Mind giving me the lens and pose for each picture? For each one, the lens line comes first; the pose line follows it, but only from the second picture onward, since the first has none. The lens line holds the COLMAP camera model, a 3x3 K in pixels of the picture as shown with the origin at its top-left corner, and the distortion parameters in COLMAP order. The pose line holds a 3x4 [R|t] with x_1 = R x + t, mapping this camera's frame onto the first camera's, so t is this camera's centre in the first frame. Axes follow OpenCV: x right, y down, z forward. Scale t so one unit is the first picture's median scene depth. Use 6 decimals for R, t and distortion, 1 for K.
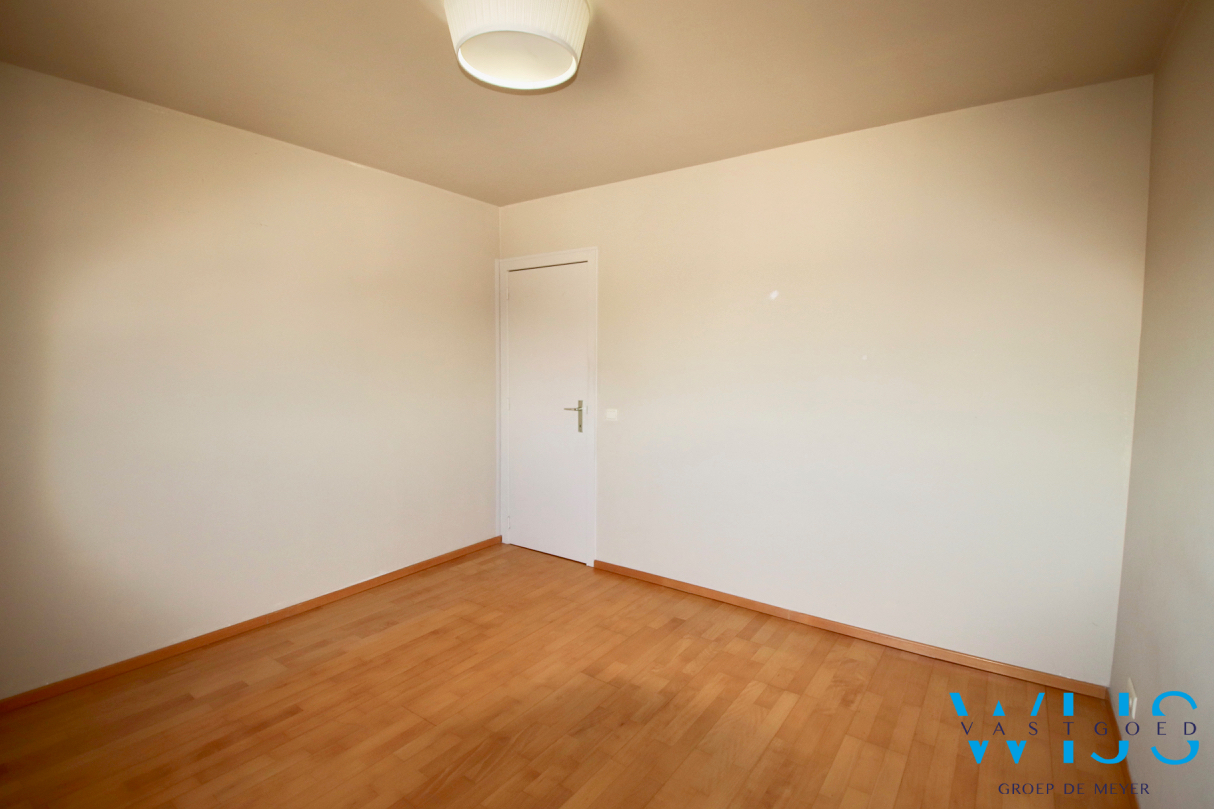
lens RADIAL K [[576.5, 0, 603.0], [0, 576.5, 390.2], [0, 0, 1]] dist [-0.002432, -0.021699]
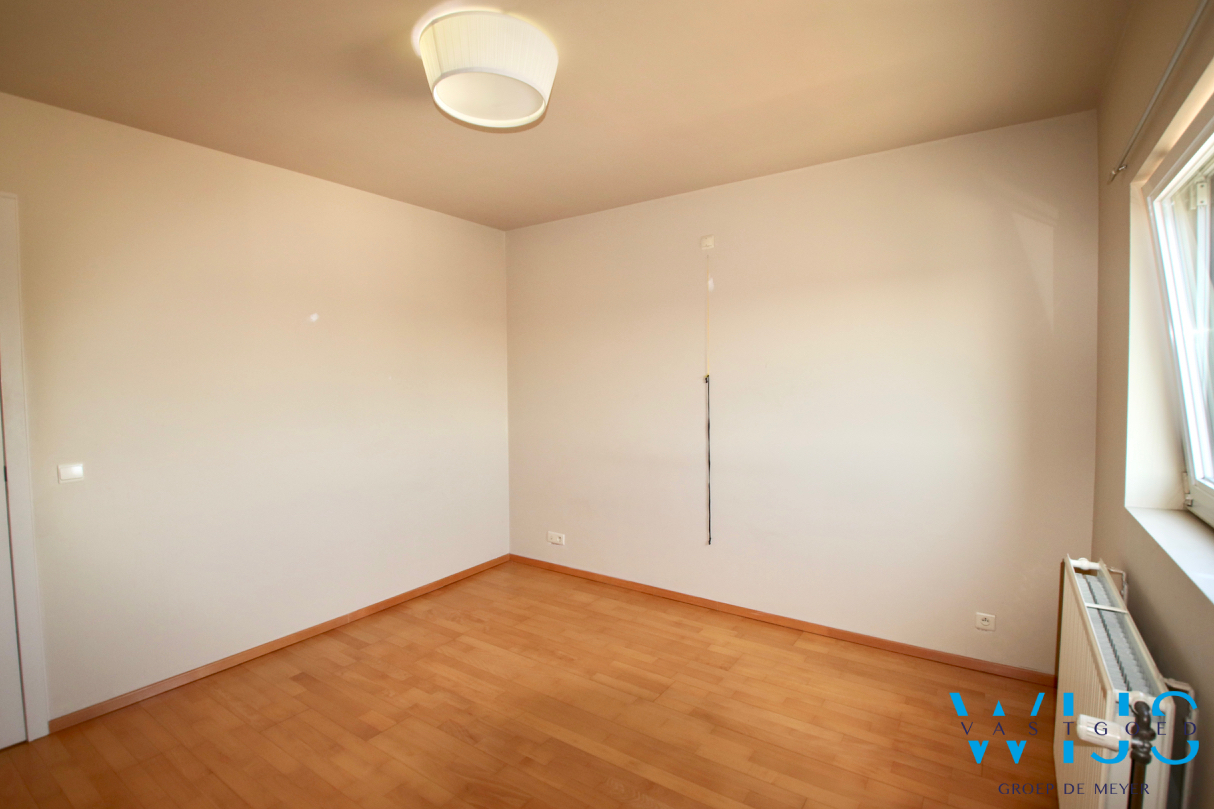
lens RADIAL K [[573.3, 0, 607.0], [0, 573.3, 404.5], [0, 0, 1]] dist [0.023130, -0.035883]
pose [[-0.015053, -0.059803, 0.998097, -0.831243], [0.067894, 0.995845, 0.060692, -0.043861], [-0.997579, 0.068679, -0.010930, 0.574269]]
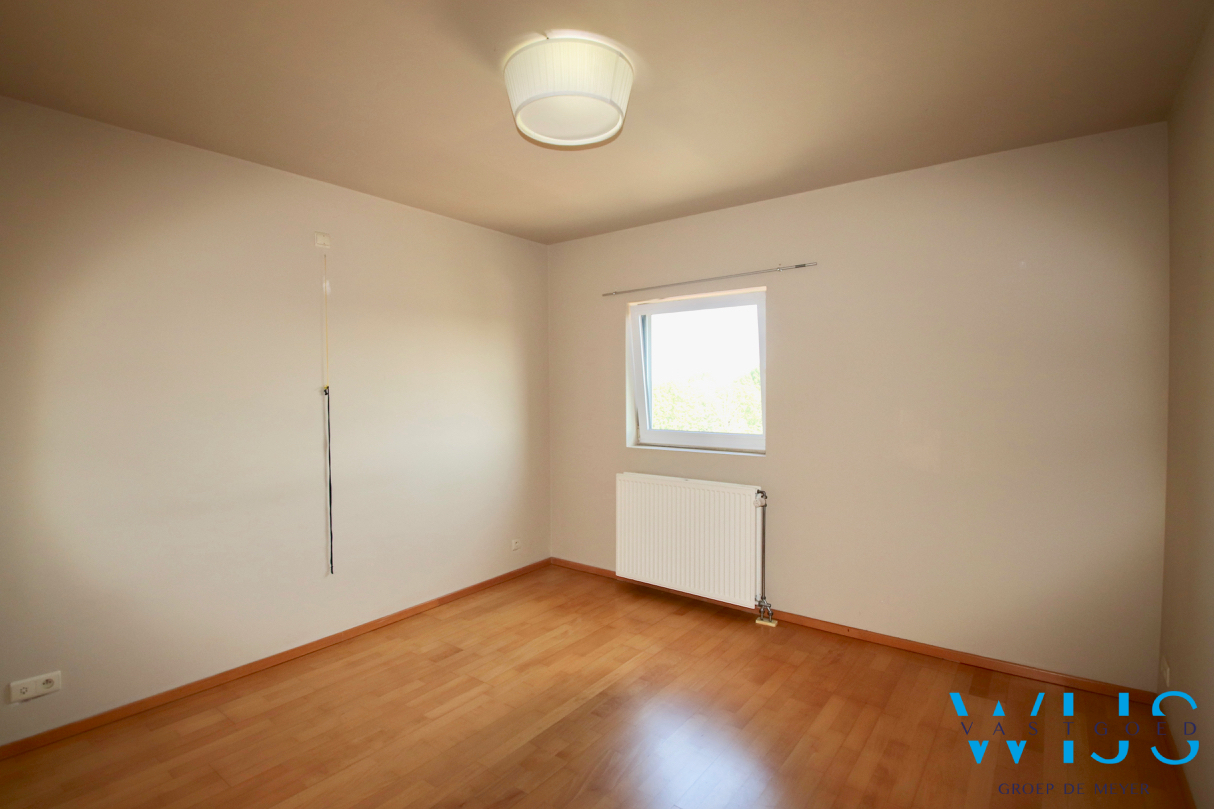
lens RADIAL K [[581.1, 0, 607.0], [0, 581.1, 404.5], [0, 0, 1]] dist [0.023527, -0.022950]
pose [[-0.999699, -0.010073, 0.022377, -0.164466], [-0.008159, 0.996429, 0.084039, -0.082519], [-0.023144, 0.083831, -0.996211, 1.471558]]
